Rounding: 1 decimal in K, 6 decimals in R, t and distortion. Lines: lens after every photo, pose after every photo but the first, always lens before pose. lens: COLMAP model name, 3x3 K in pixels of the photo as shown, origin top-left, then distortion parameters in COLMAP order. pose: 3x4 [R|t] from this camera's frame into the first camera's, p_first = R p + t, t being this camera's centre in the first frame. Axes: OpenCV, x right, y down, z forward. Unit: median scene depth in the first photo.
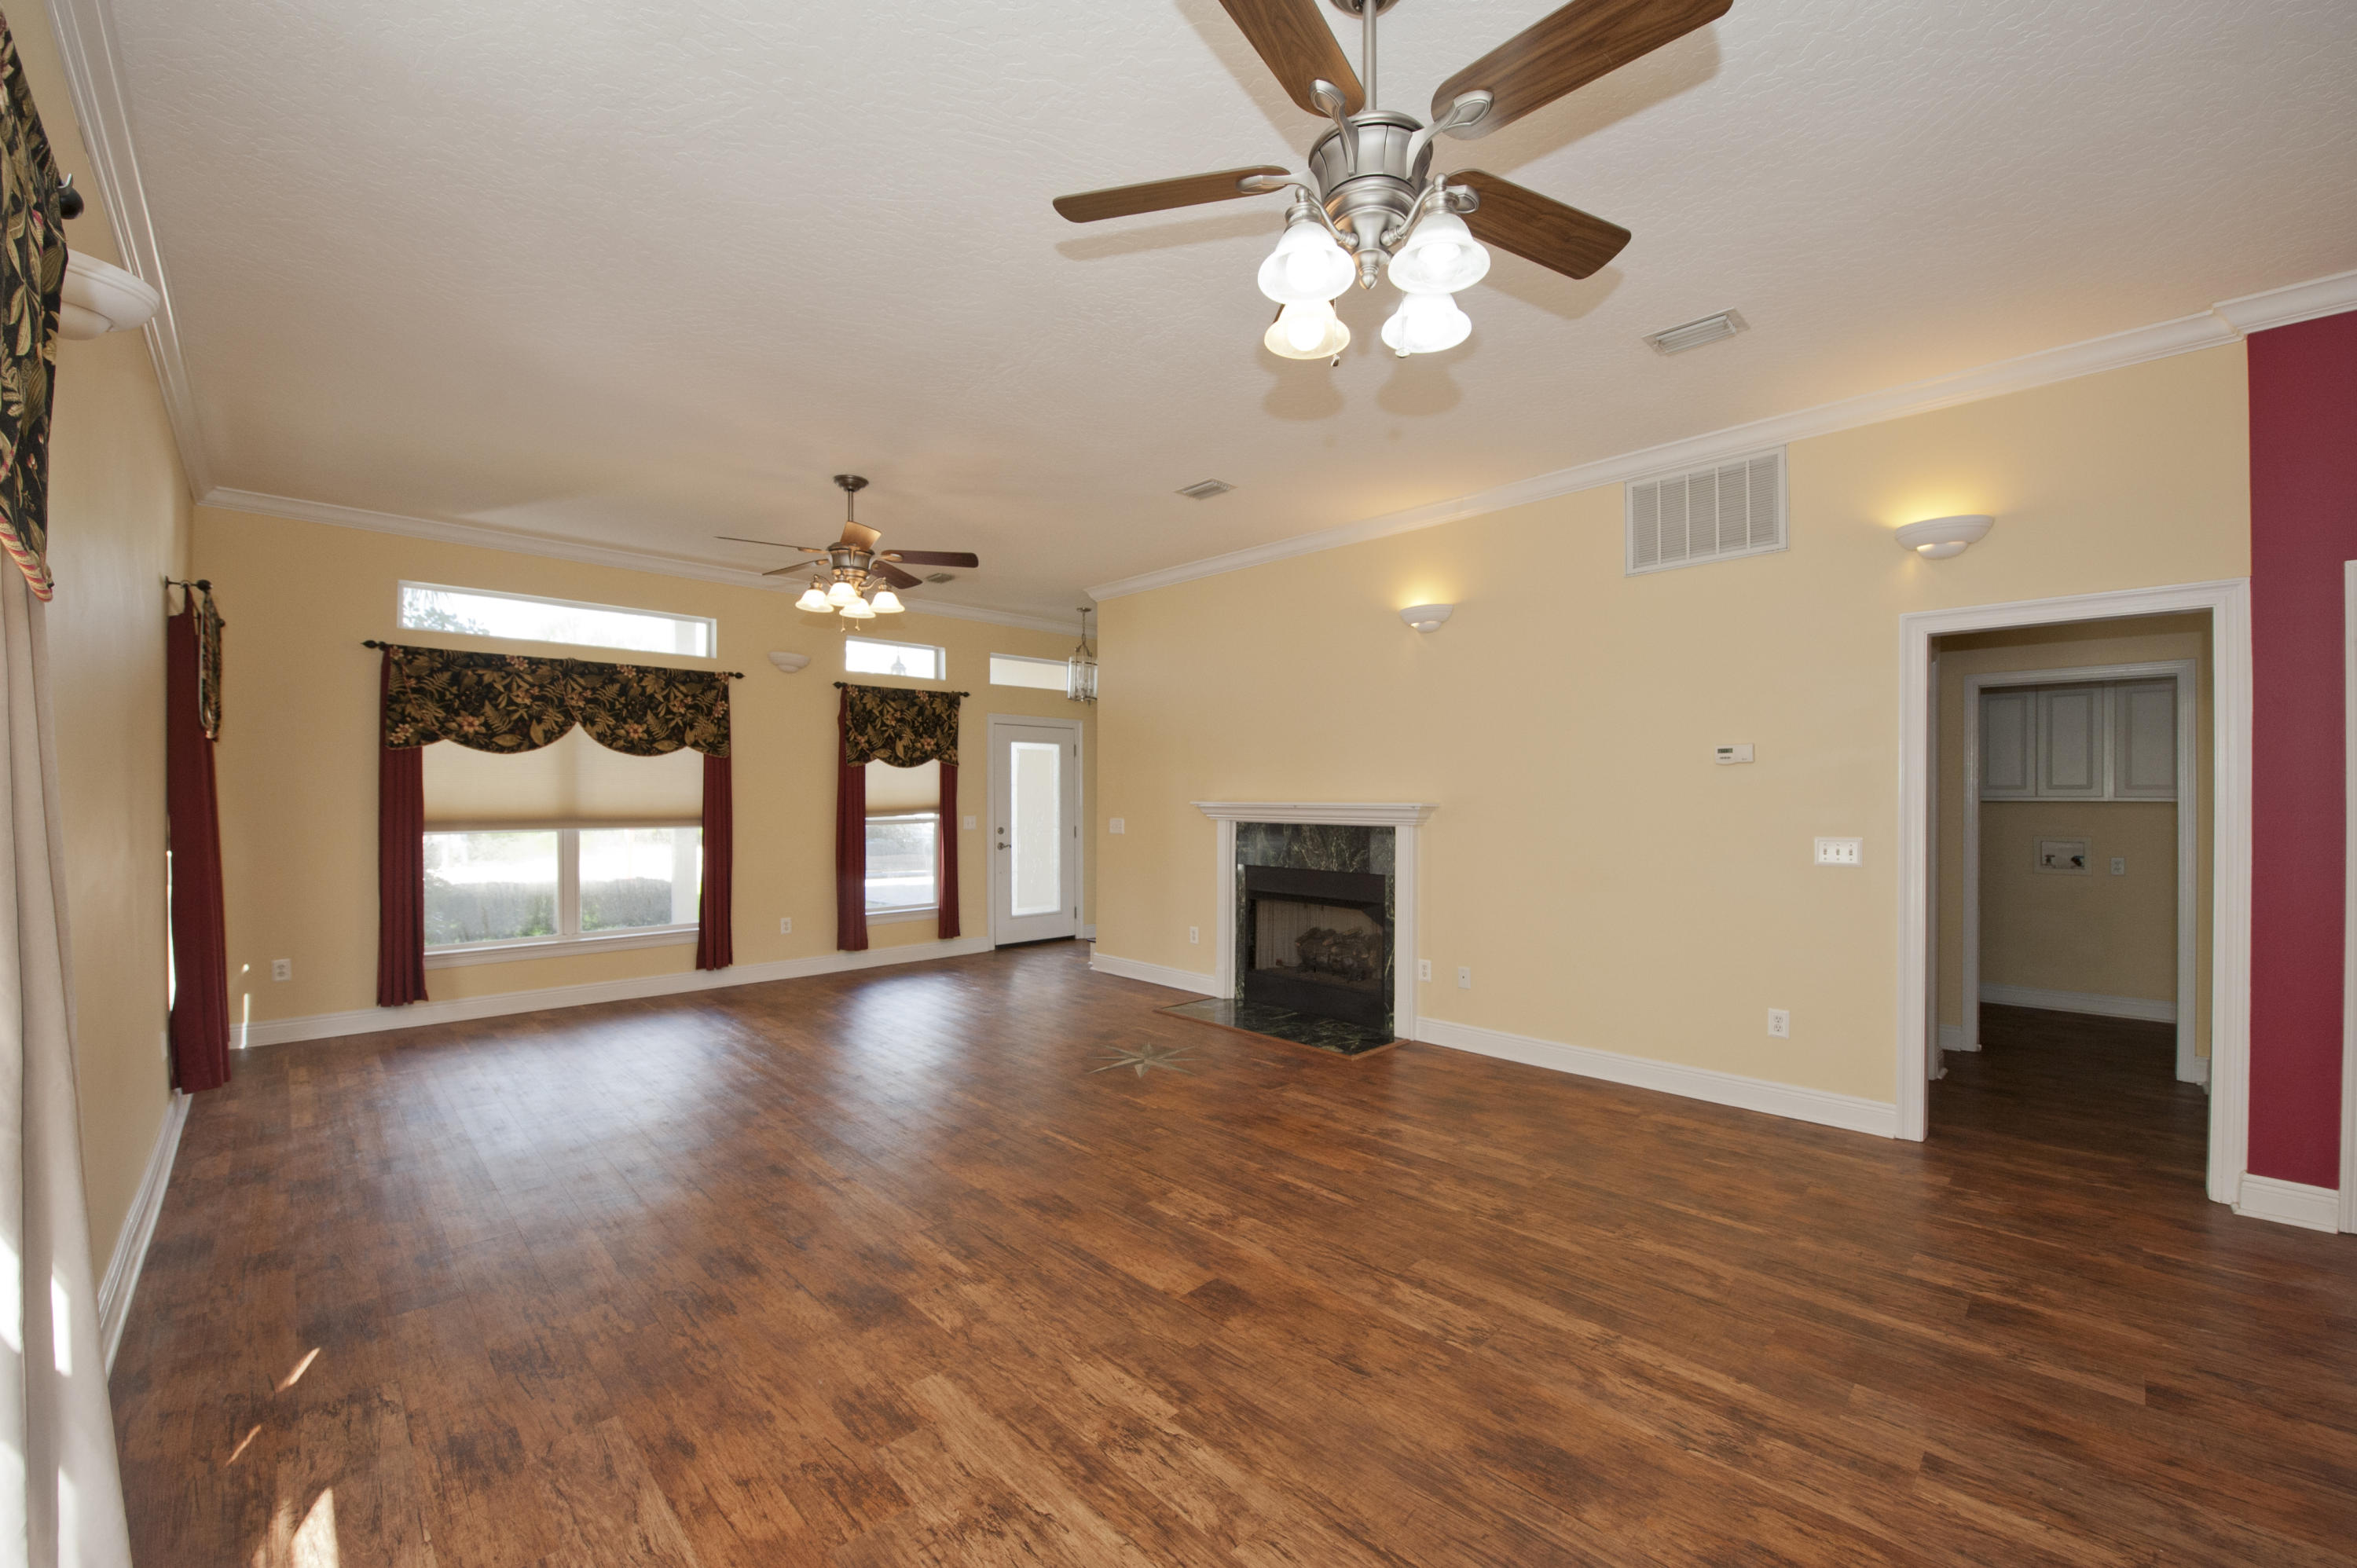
lens RADIAL K [[941.0, 0, 1187.2], [0, 941.0, 788.1], [0, 0, 1]] dist [-0.014729, -0.002275]
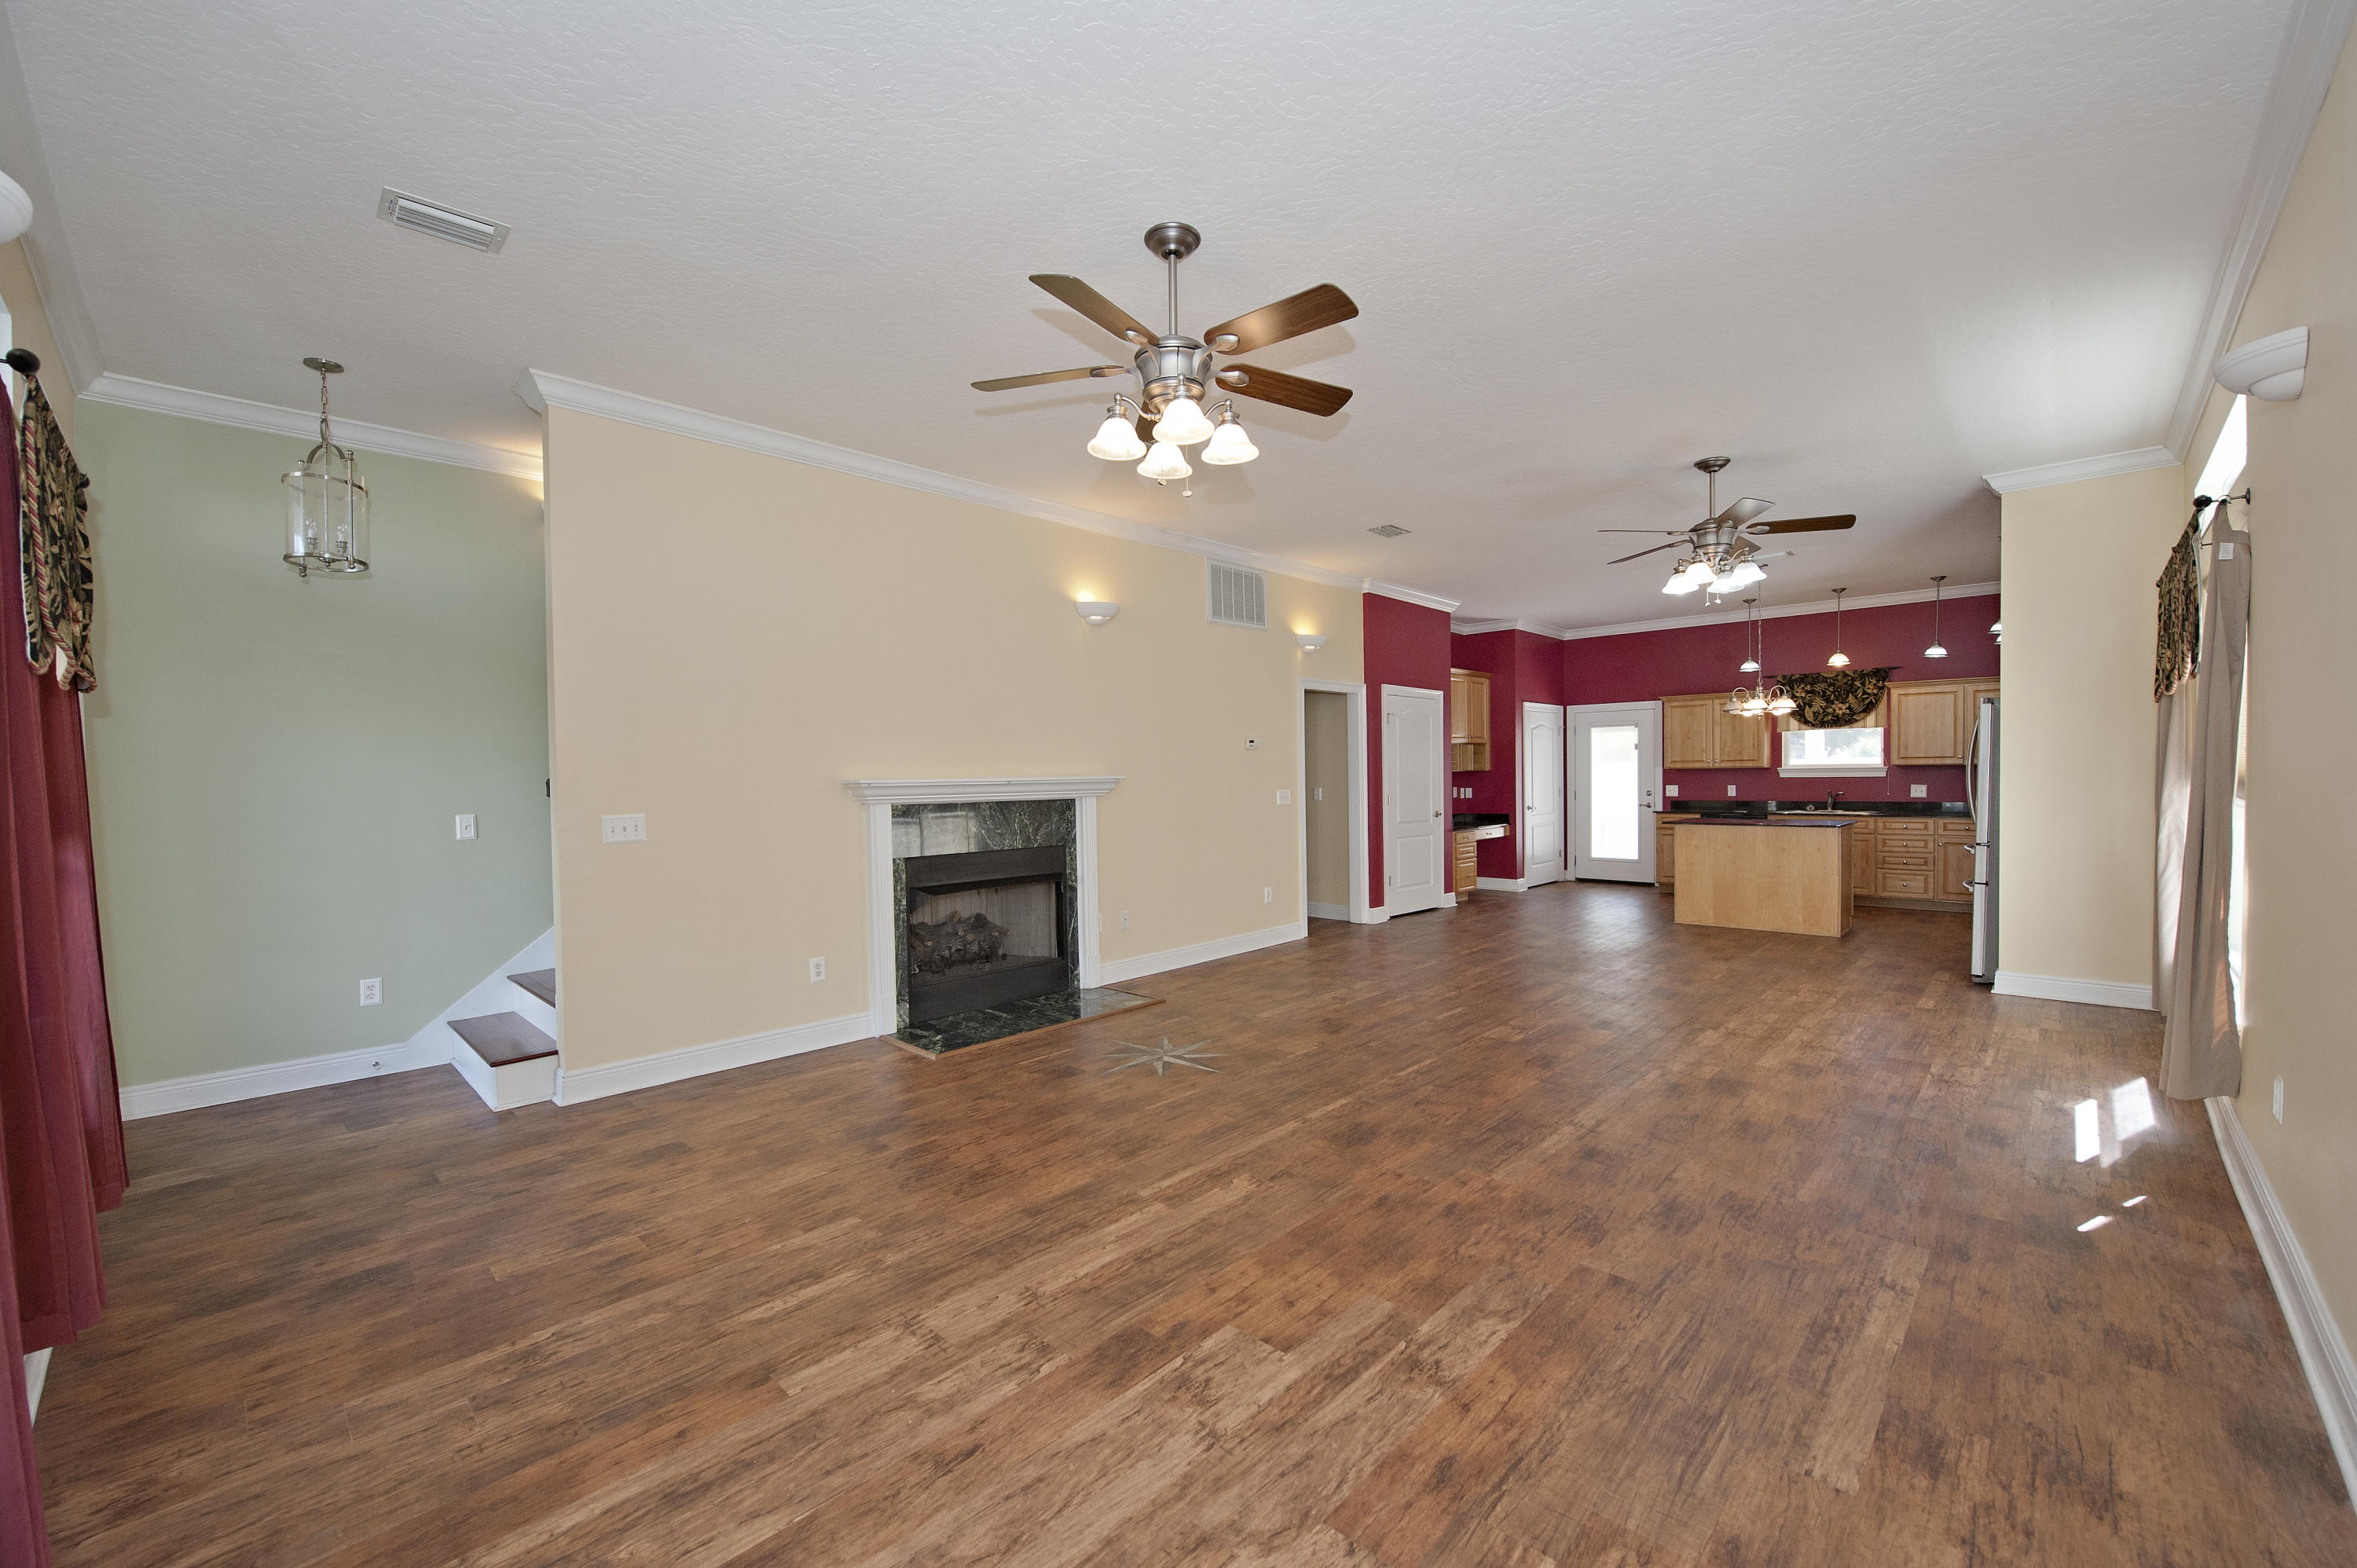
lens RADIAL K [[941.0, 0, 1186.5], [0, 941.0, 786.0], [0, 0, 1]] dist [-0.014729, -0.002275]
pose [[-0.037255, -0.015311, 0.999188, -0.833088], [0.005297, 0.999866, 0.015519, 0.009827], [-0.999292, 0.005871, -0.037169, 0.877655]]
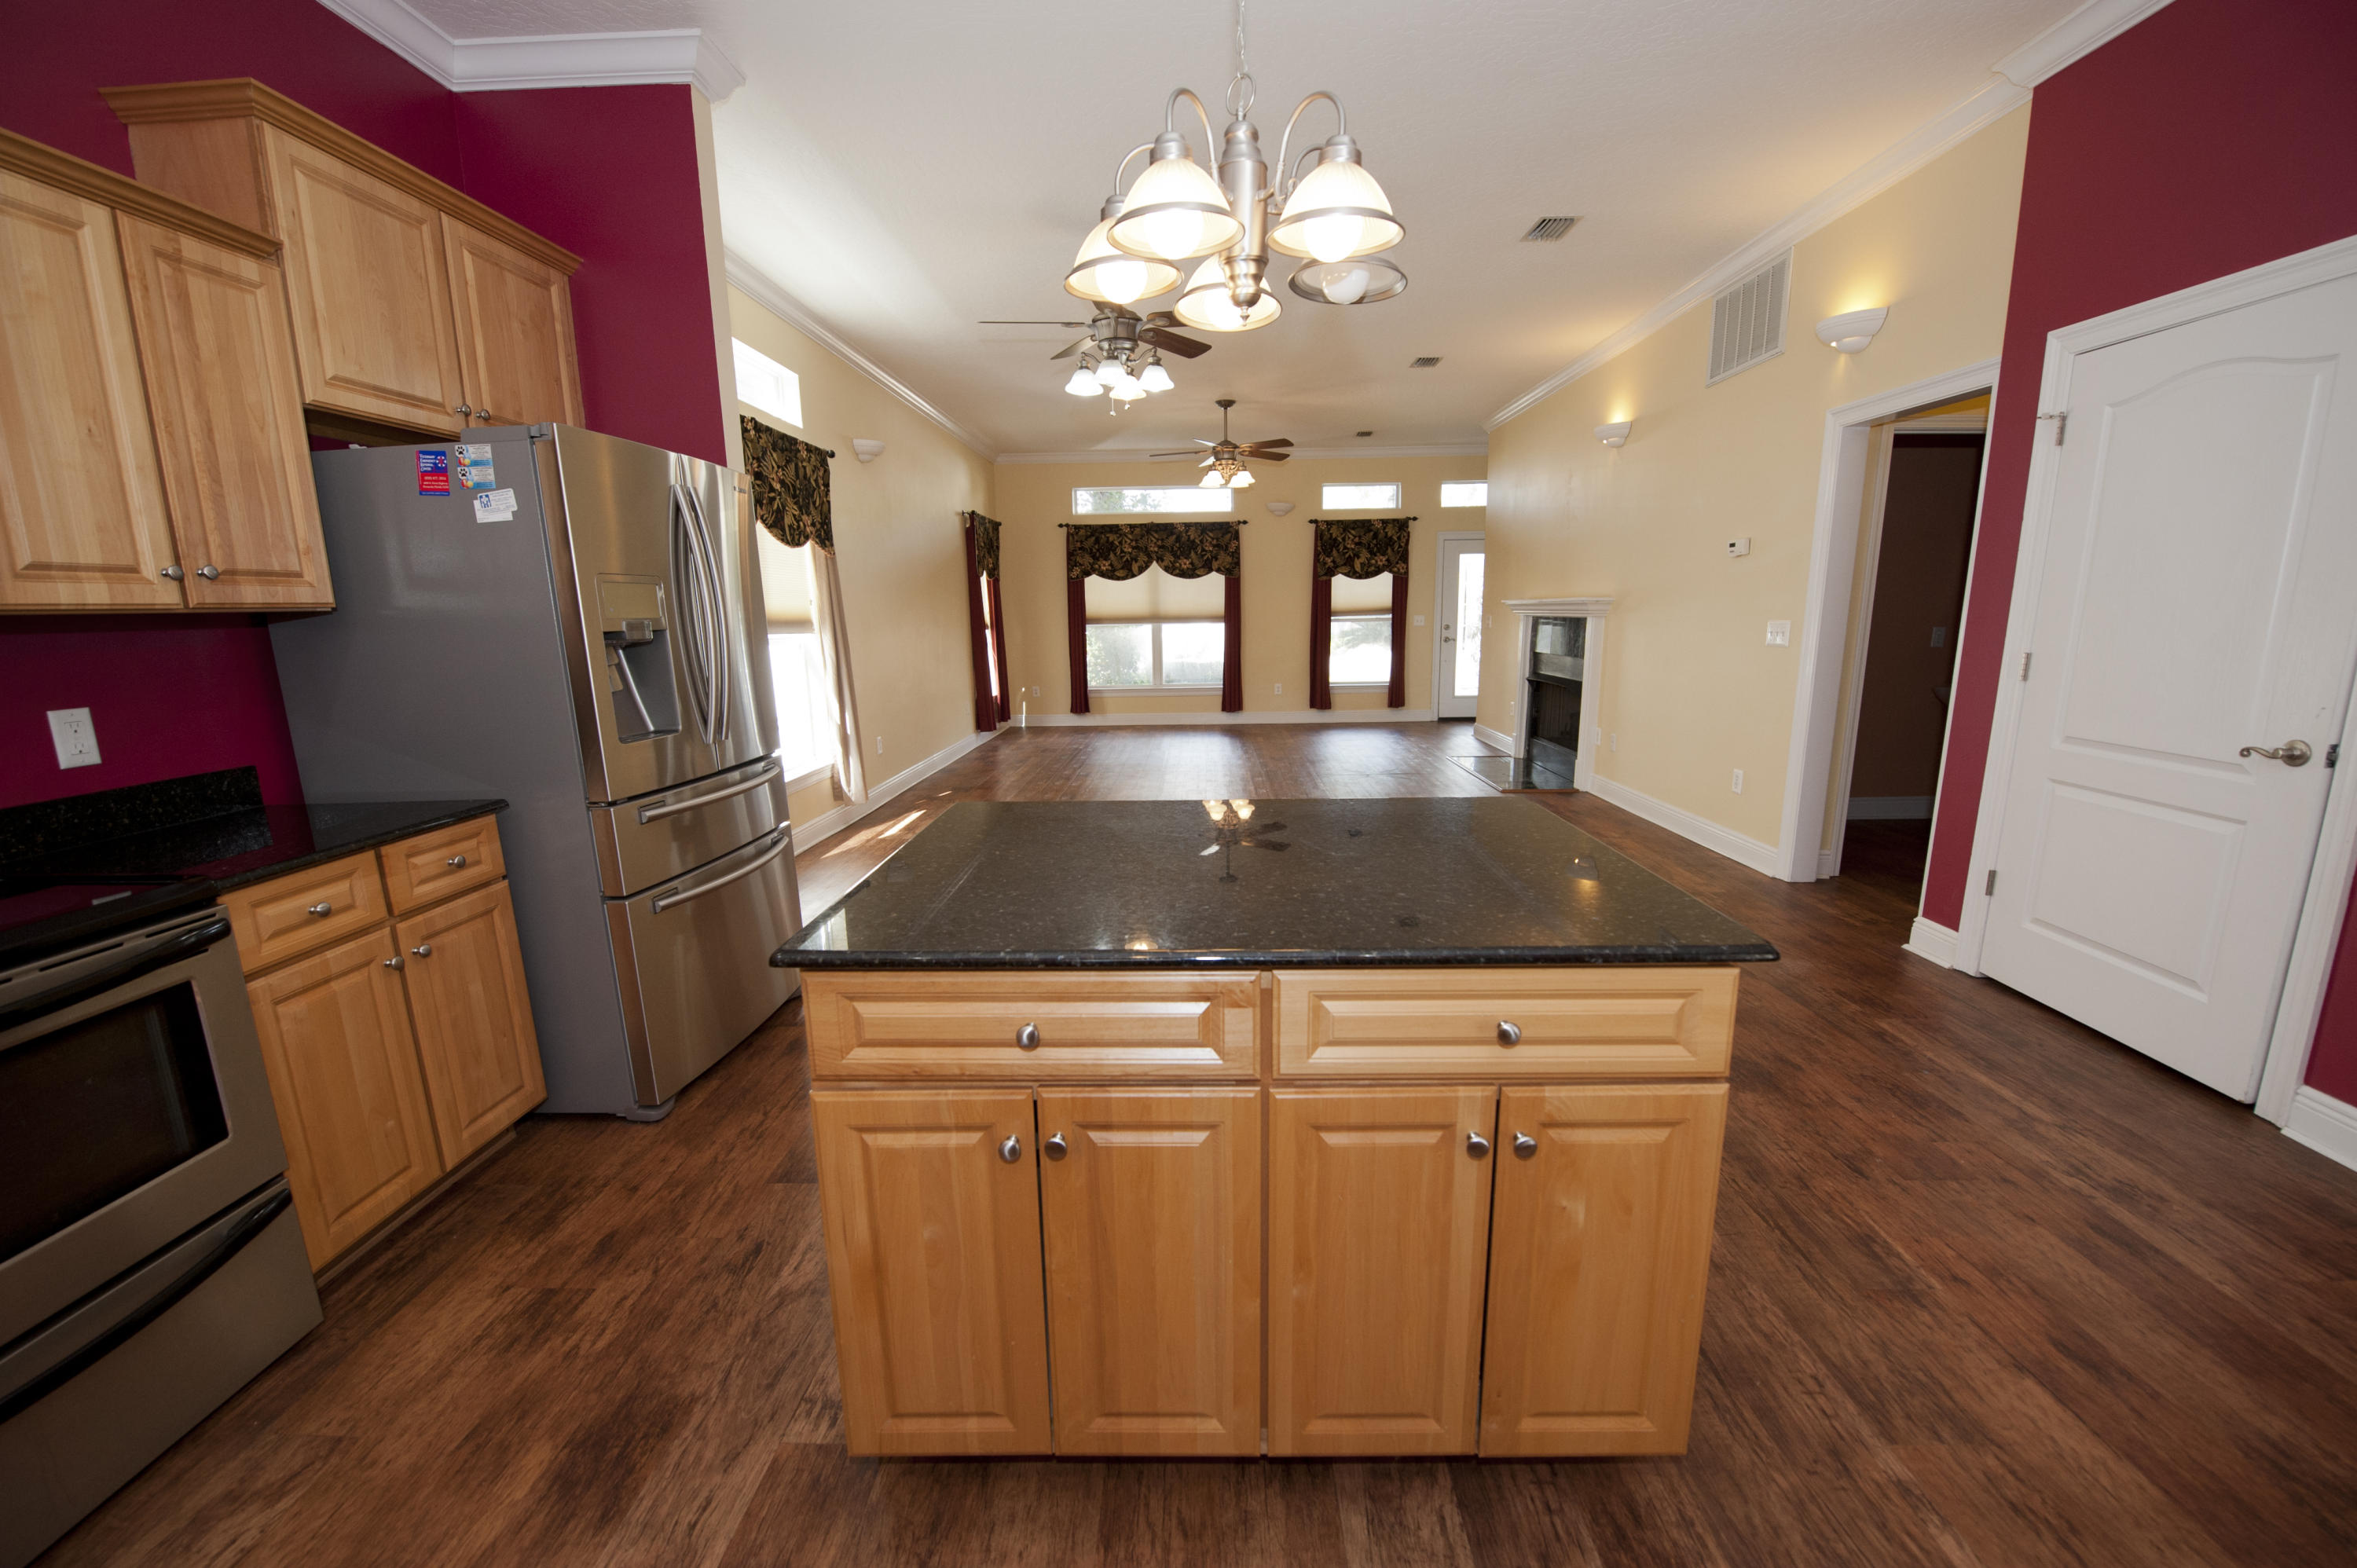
lens RADIAL K [[941.0, 0, 1184.7], [0, 941.0, 794.6], [0, 0, 1]] dist [-0.014729, -0.002275]
pose [[0.700755, 0.125112, -0.702346, 0.702870], [0.022444, 0.980148, 0.196992, 0.013514], [0.713049, -0.153807, 0.684036, -0.225259]]
